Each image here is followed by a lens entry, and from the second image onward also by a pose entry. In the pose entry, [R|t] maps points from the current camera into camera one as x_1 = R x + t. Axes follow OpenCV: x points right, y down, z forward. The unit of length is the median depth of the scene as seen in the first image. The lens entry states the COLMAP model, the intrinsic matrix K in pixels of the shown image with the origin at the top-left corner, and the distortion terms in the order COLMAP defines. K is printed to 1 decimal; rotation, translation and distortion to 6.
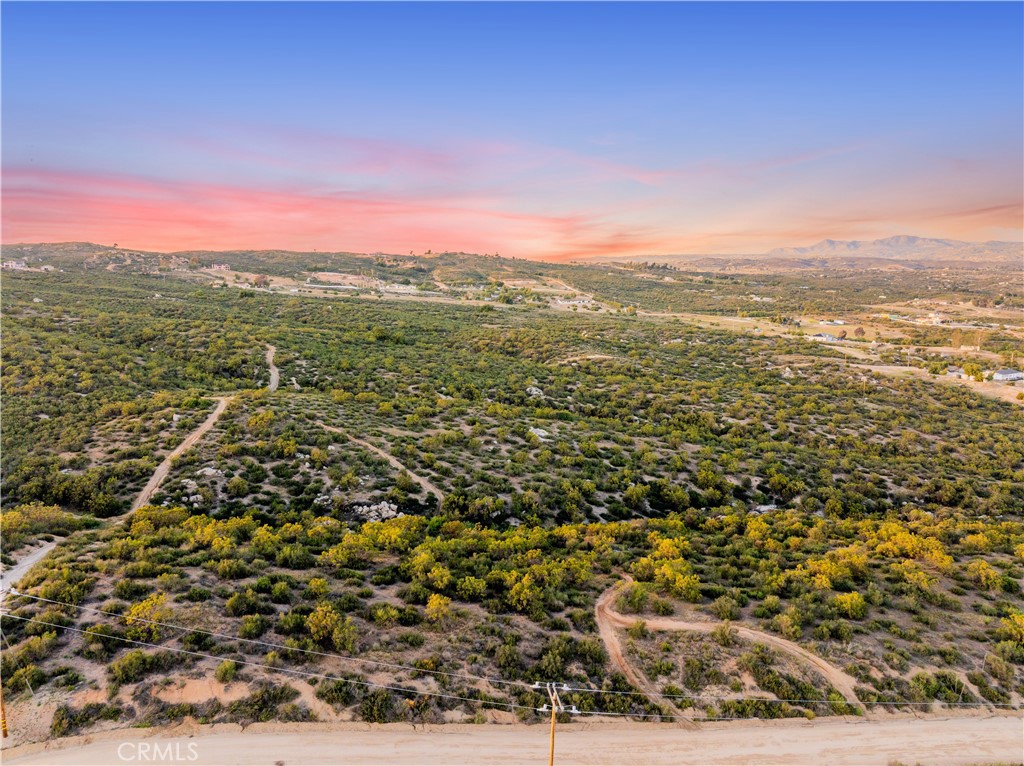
lens RADIAL K [[720.2, 0, 517.3], [0, 720.2, 382.9], [0, 0, 1]] dist [-0.036620, -0.003880]
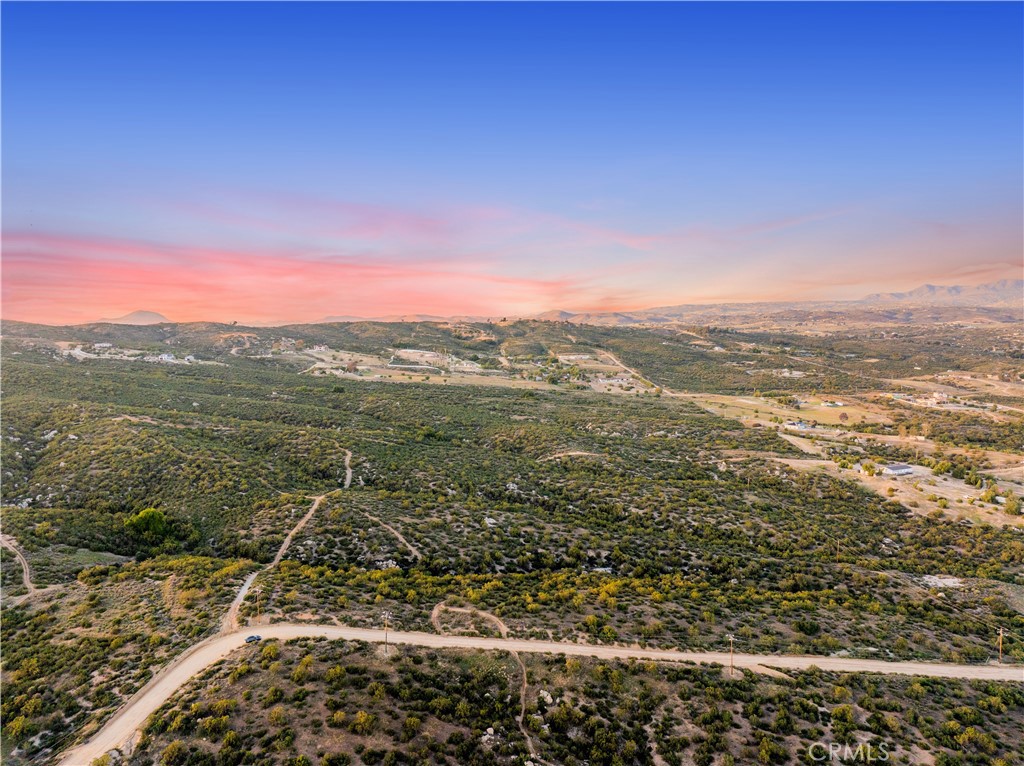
lens RADIAL K [[718.0, 0, 517.9], [0, 718.0, 385.2], [0, 0, 1]] dist [-0.037528, 0.003757]
pose [[0.992422, 0.003263, -0.122835, 0.392275], [-0.010654, 0.998168, -0.059563, -0.198411], [0.122416, 0.060420, 0.990638, -0.934333]]
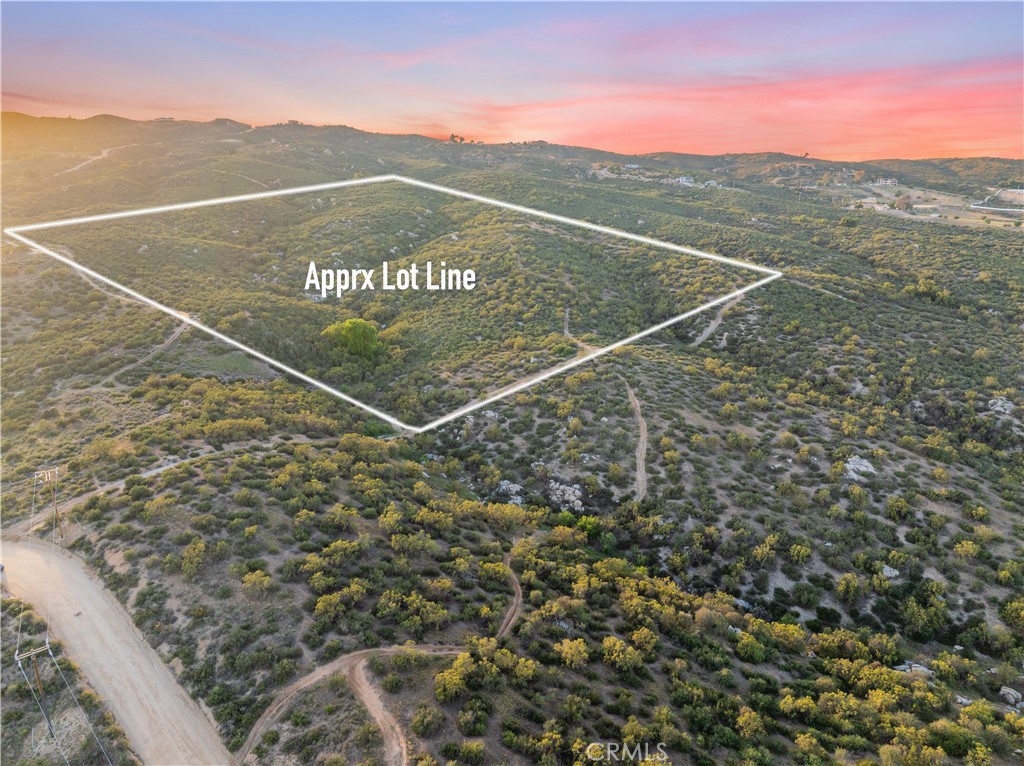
lens RADIAL K [[718.0, 0, 517.9], [0, 718.0, 385.2], [0, 0, 1]] dist [-0.037528, 0.003757]
pose [[0.593256, 0.231929, -0.770880, 0.499015], [-0.124014, 0.972498, 0.197149, -0.160902], [0.795404, -0.021360, 0.605703, 0.268615]]
